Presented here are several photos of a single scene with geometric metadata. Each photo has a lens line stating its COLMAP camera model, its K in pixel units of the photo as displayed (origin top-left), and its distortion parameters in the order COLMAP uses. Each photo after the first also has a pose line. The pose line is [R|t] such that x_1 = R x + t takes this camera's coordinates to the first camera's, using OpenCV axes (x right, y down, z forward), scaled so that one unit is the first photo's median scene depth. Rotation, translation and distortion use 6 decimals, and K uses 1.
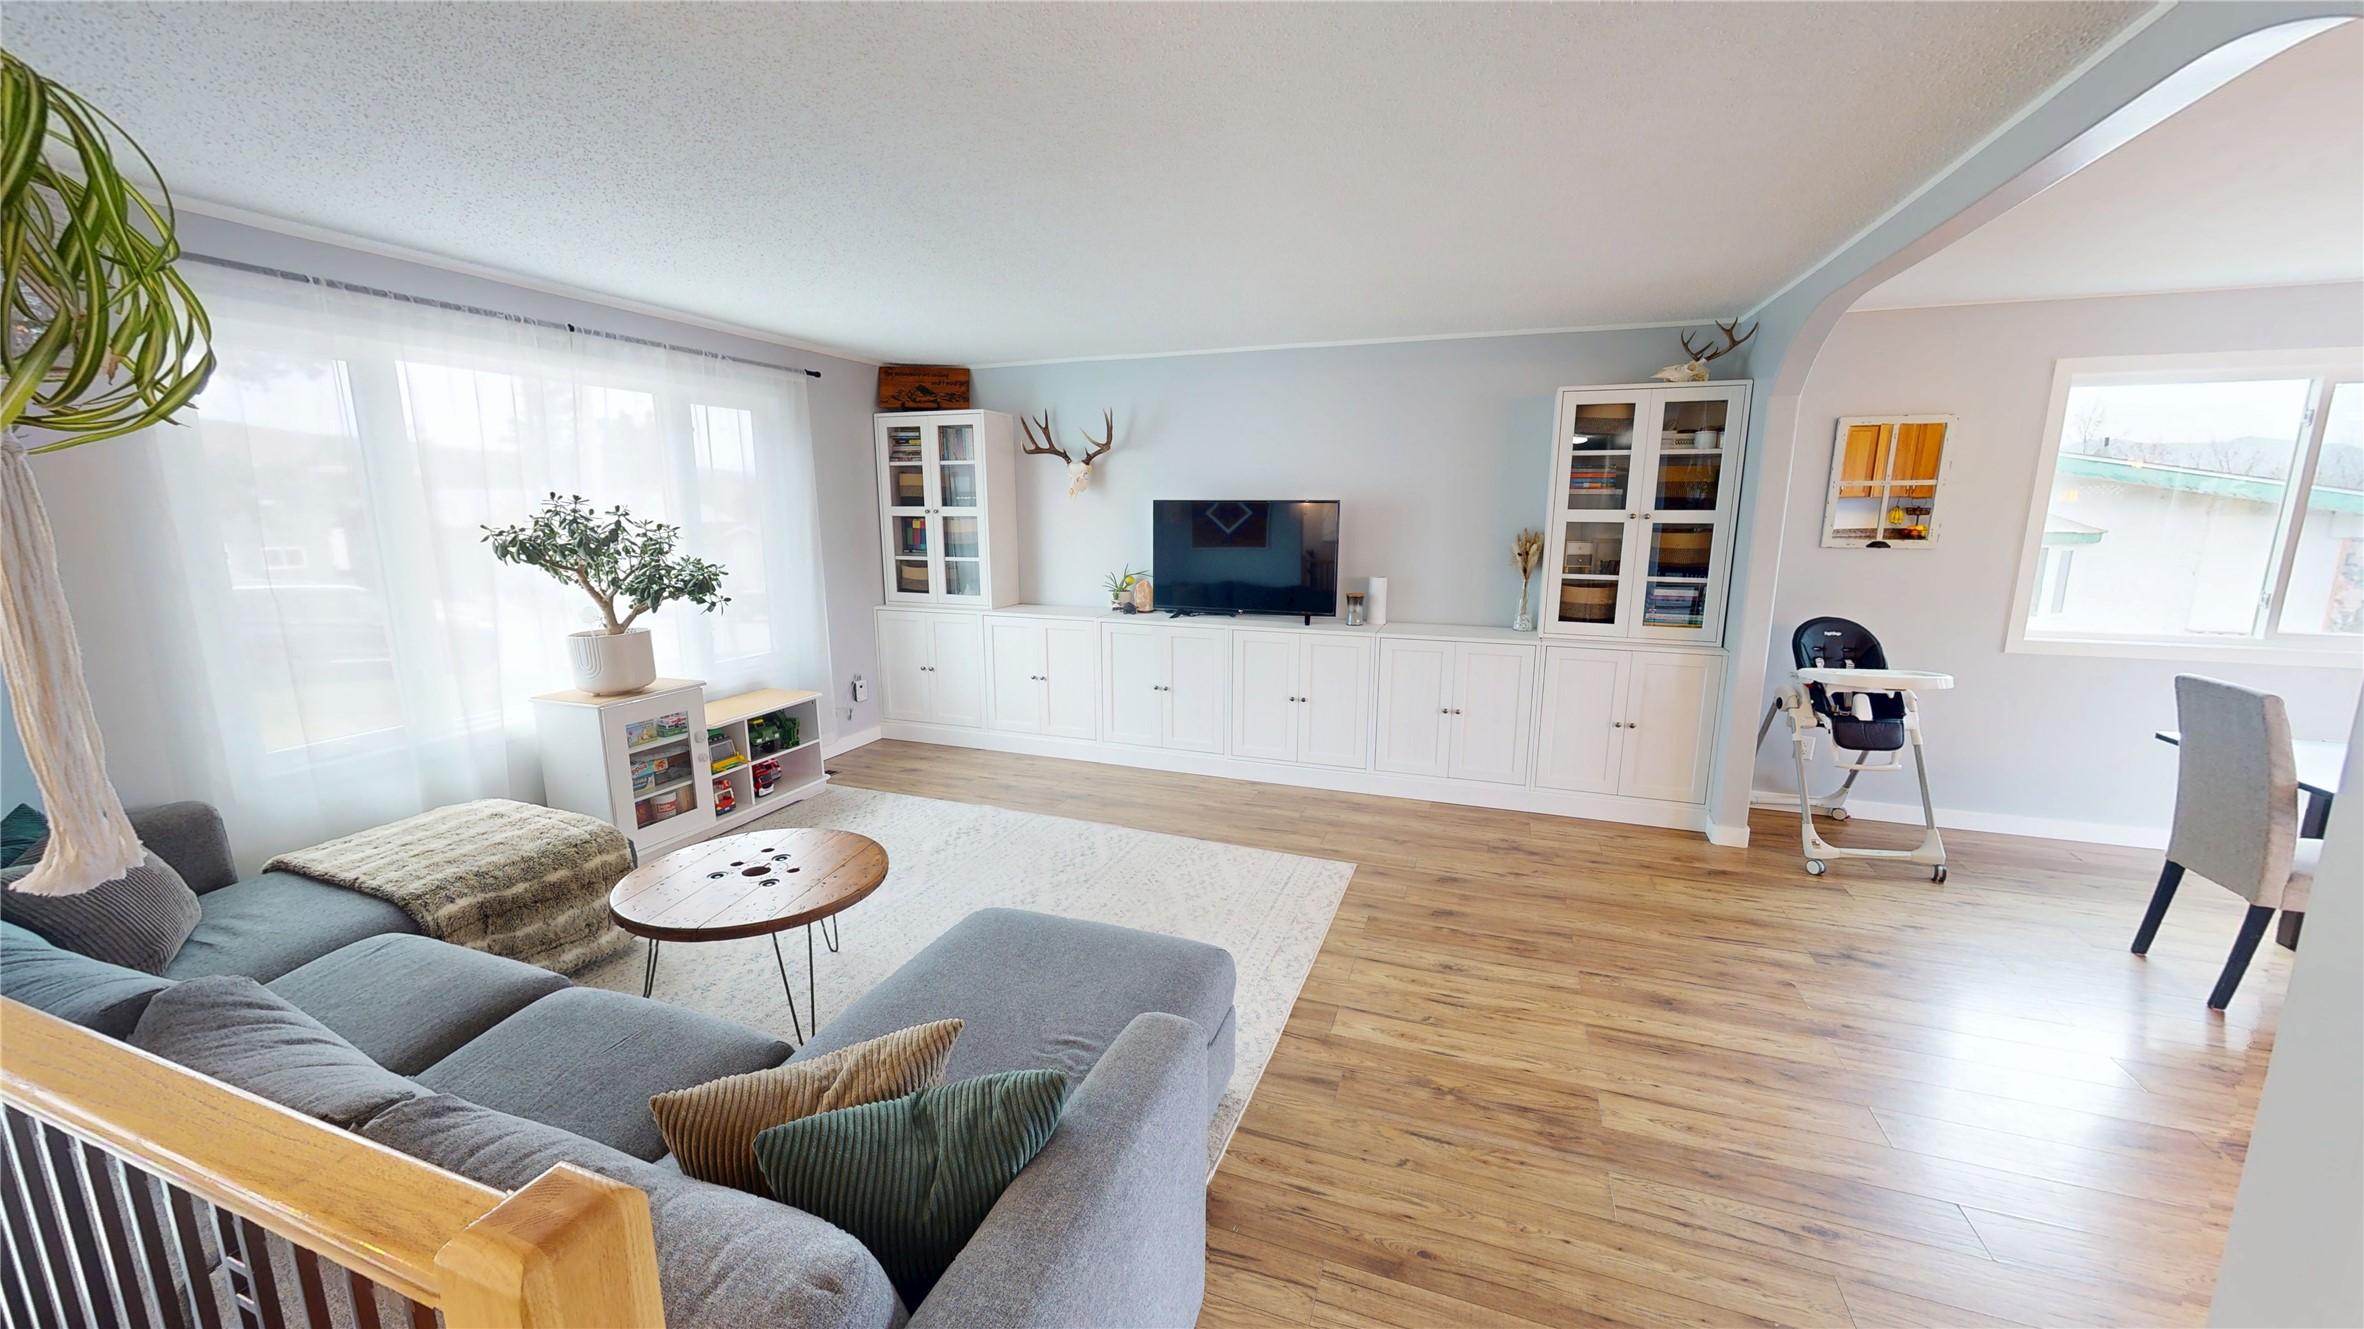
lens RADIAL K [[868.9, 0, 1184.8], [0, 868.9, 673.5], [0, 0, 1]] dist [0.000456, -0.000158]
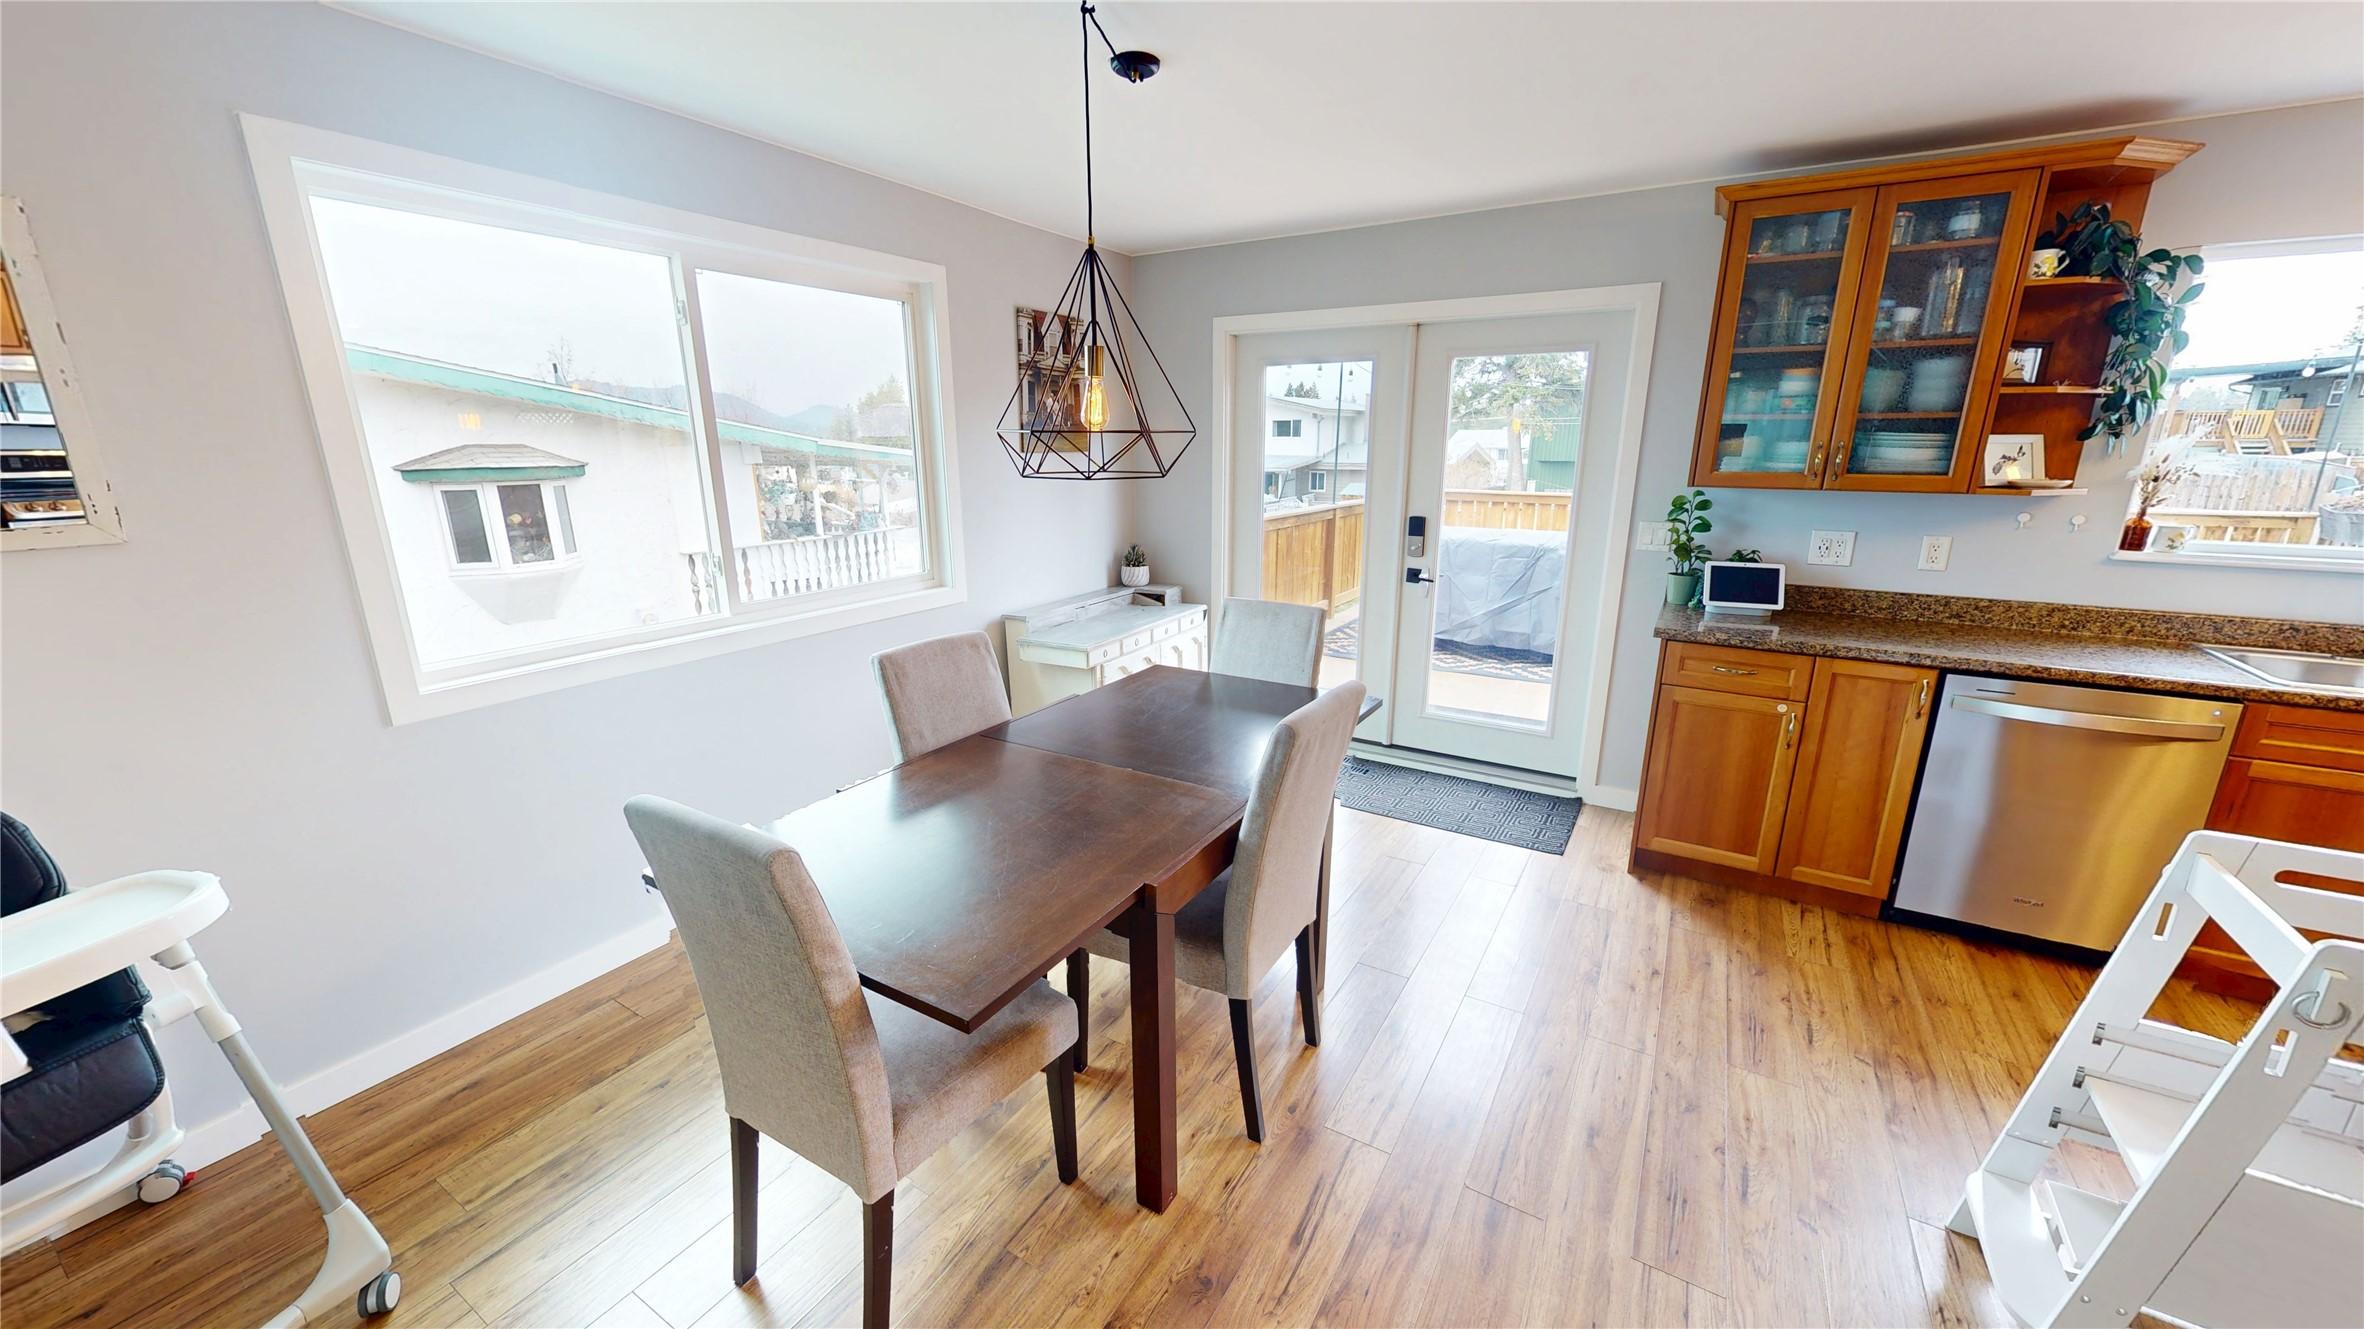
lens RADIAL K [[868.9, 0, 1178.8], [0, 868.9, 665.3], [0, 0, 1]] dist [0.000456, -0.000158]
pose [[0.198703, -0.251745, 0.947176, 0.545998], [0.190225, 0.957974, 0.214708, -0.078761], [-0.961421, 0.137514, 0.238241, 0.416941]]
